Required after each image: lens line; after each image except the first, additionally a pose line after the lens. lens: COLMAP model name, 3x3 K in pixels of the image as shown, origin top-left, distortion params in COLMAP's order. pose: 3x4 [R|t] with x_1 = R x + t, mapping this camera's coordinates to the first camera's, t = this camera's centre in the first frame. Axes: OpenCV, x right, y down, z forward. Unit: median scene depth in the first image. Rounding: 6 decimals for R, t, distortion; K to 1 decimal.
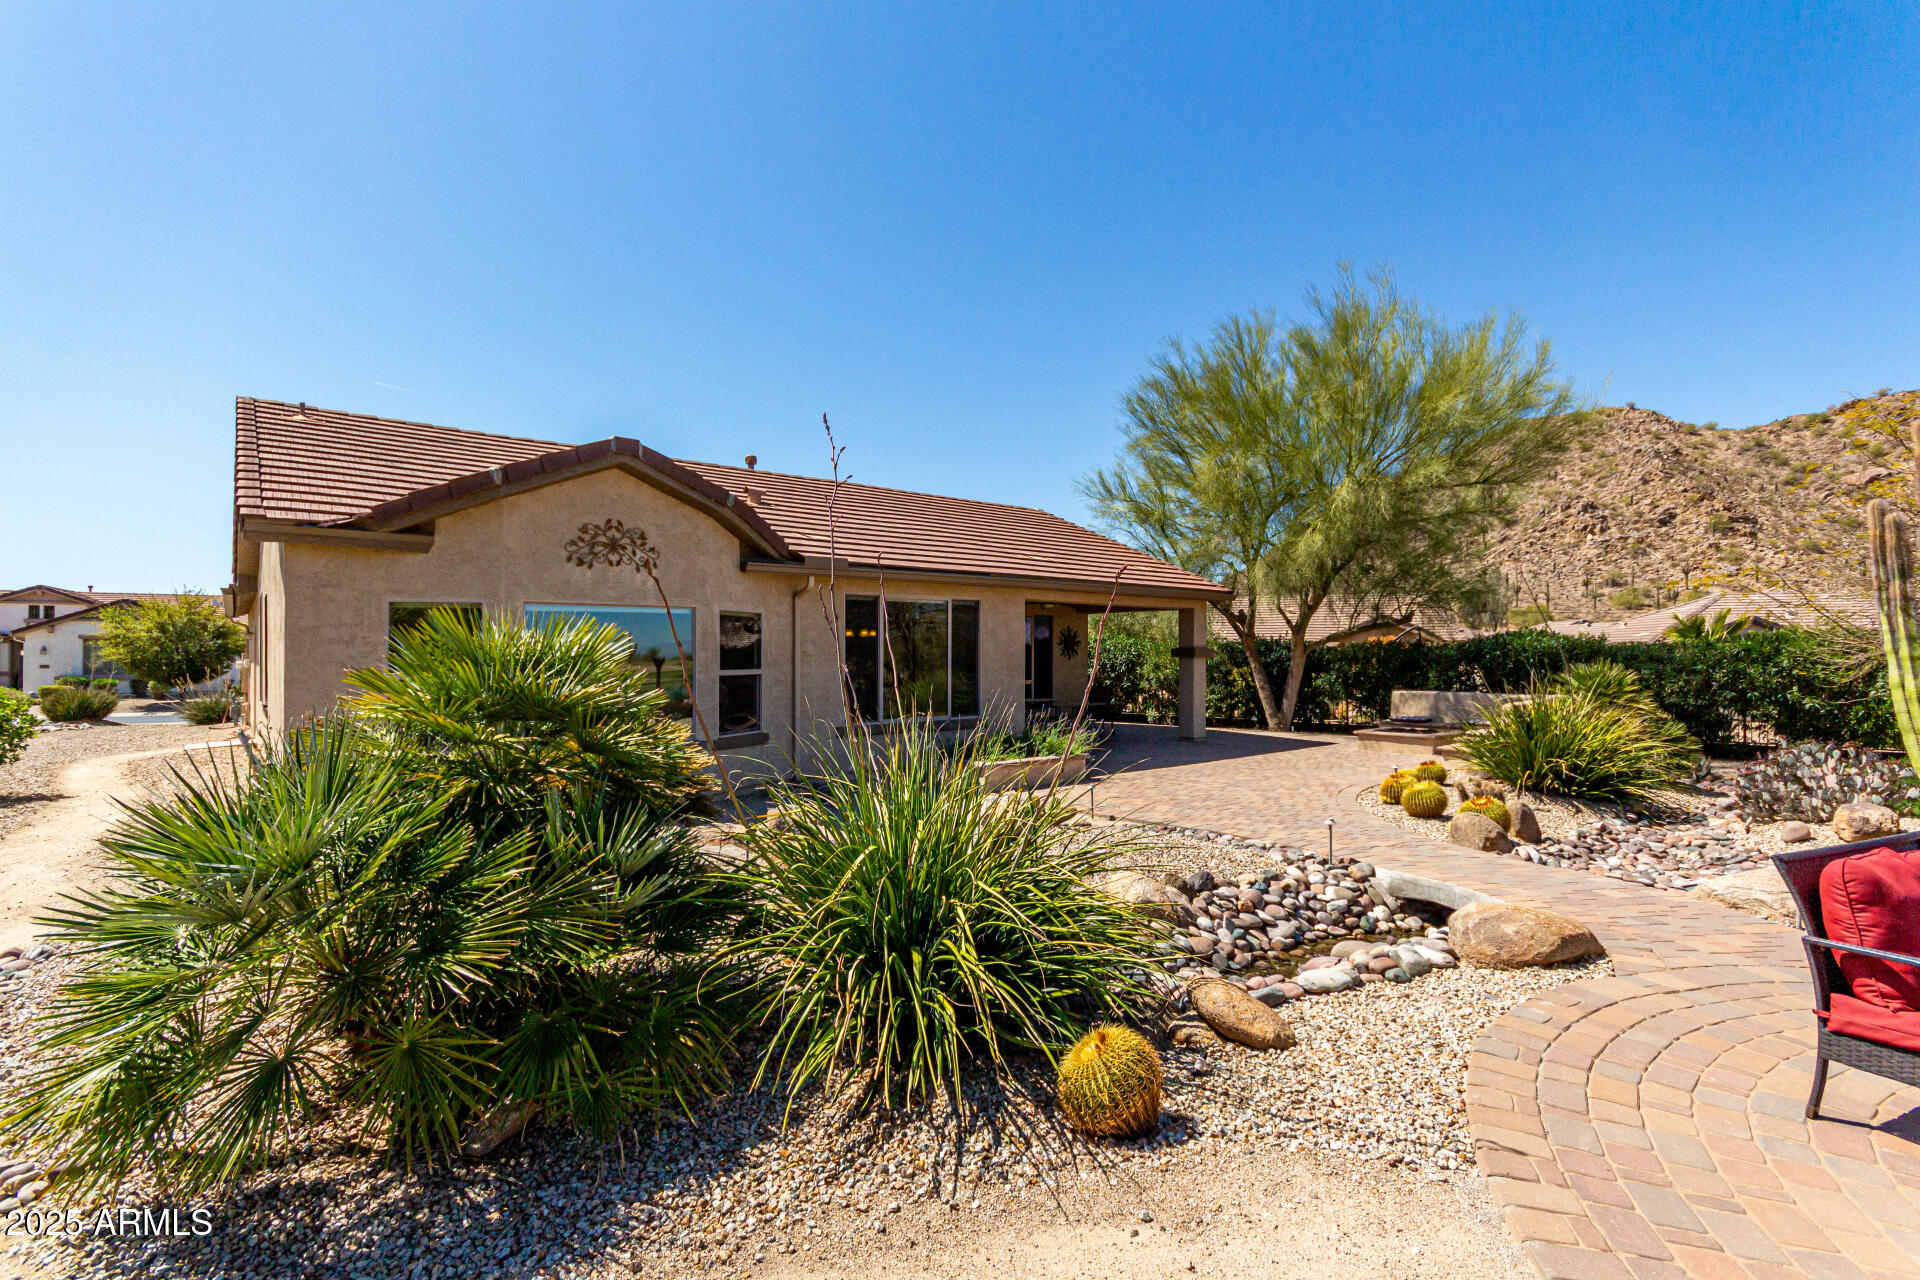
lens RADIAL K [[863.8, 0, 937.0], [0, 863.8, 635.8], [0, 0, 1]] dist [0.012127, 0.000543]
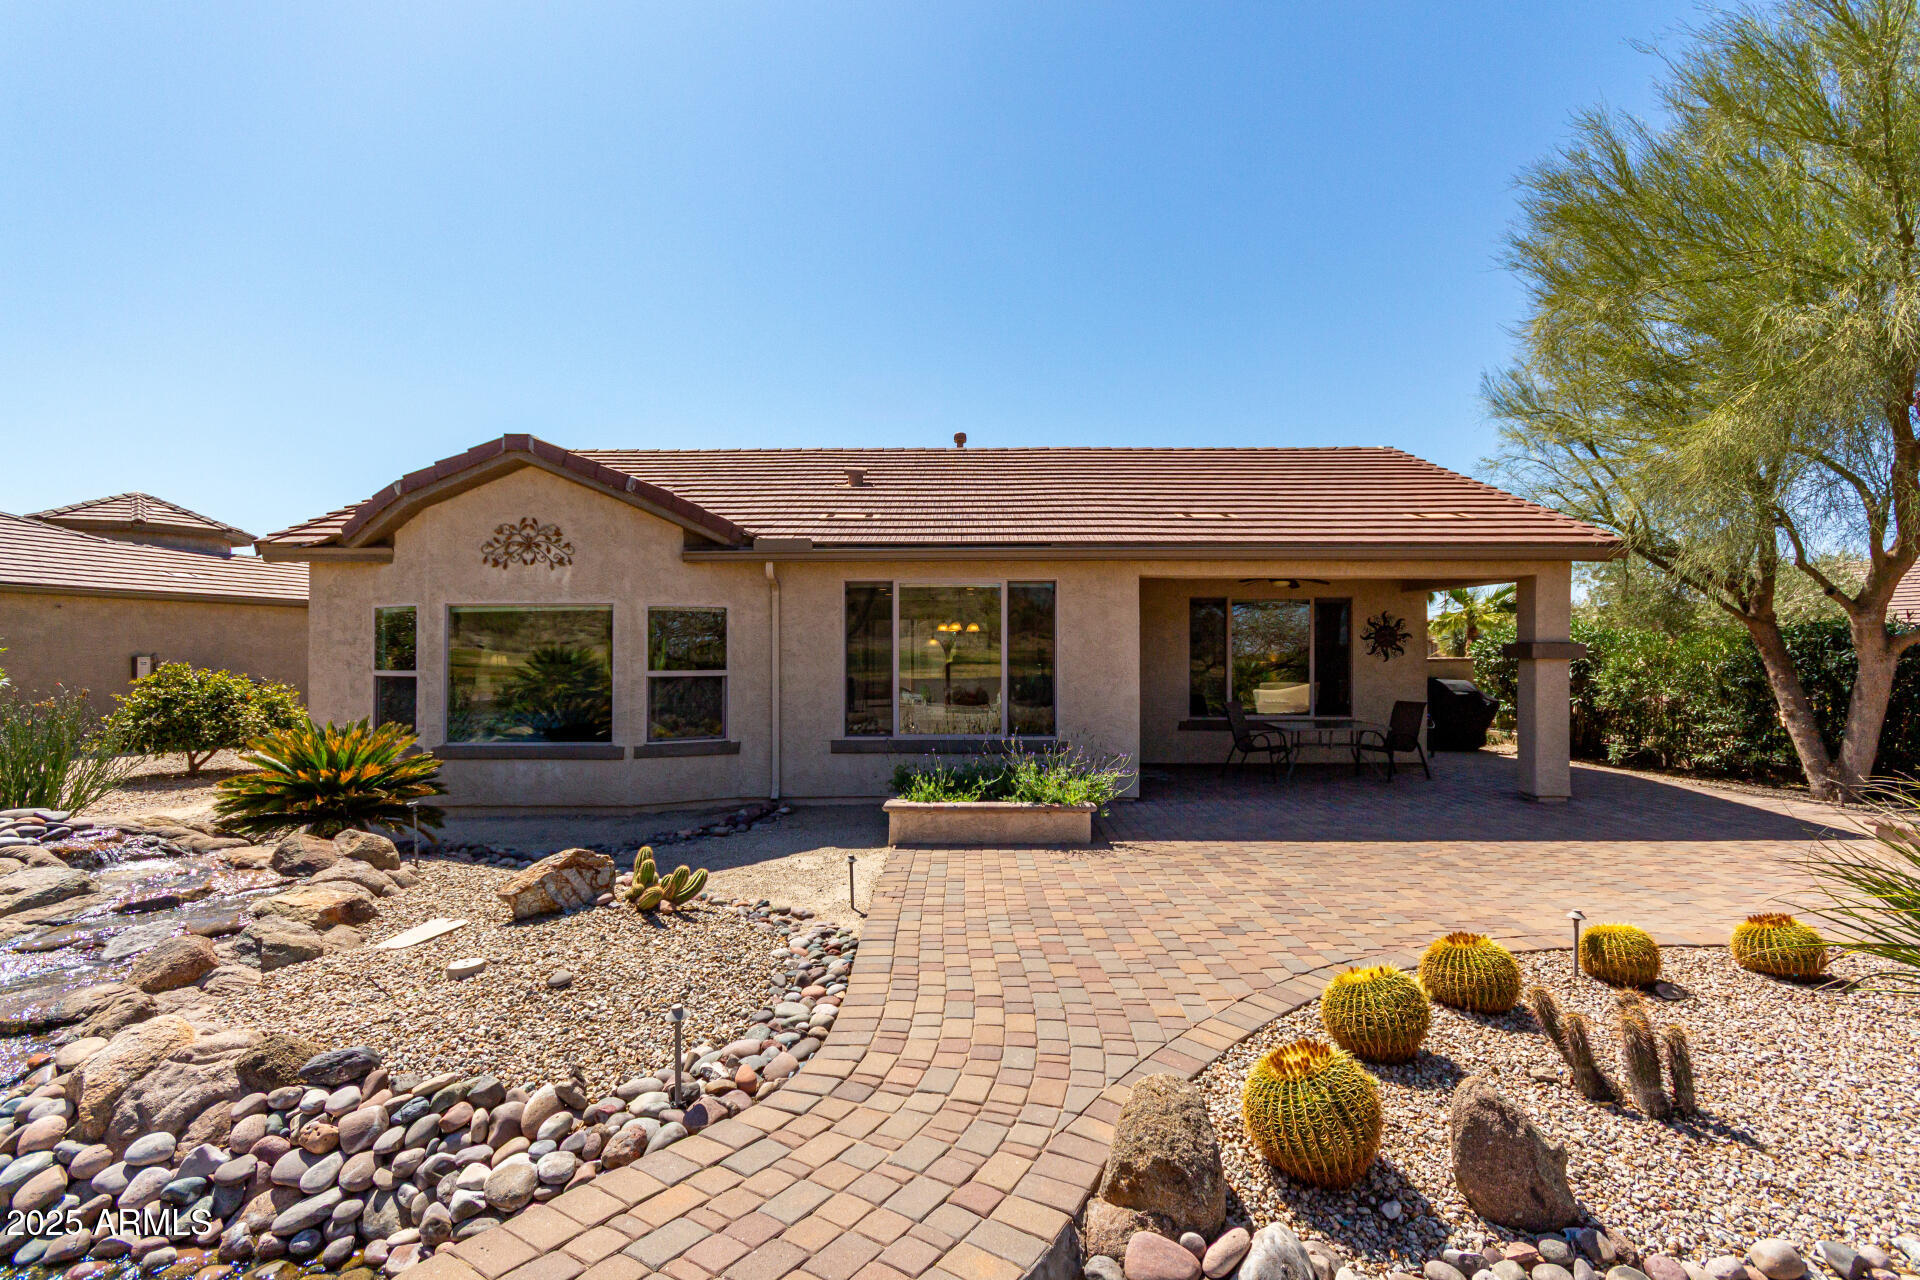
lens RADIAL K [[863.8, 0, 937.0], [0, 863.8, 635.8], [0, 0, 1]] dist [0.012127, 0.000543]
pose [[0.789217, -0.009918, -0.614034, 0.545357], [0.013025, 0.999915, 0.000590, 0.005705], [0.613976, -0.008464, 0.789280, 0.454318]]
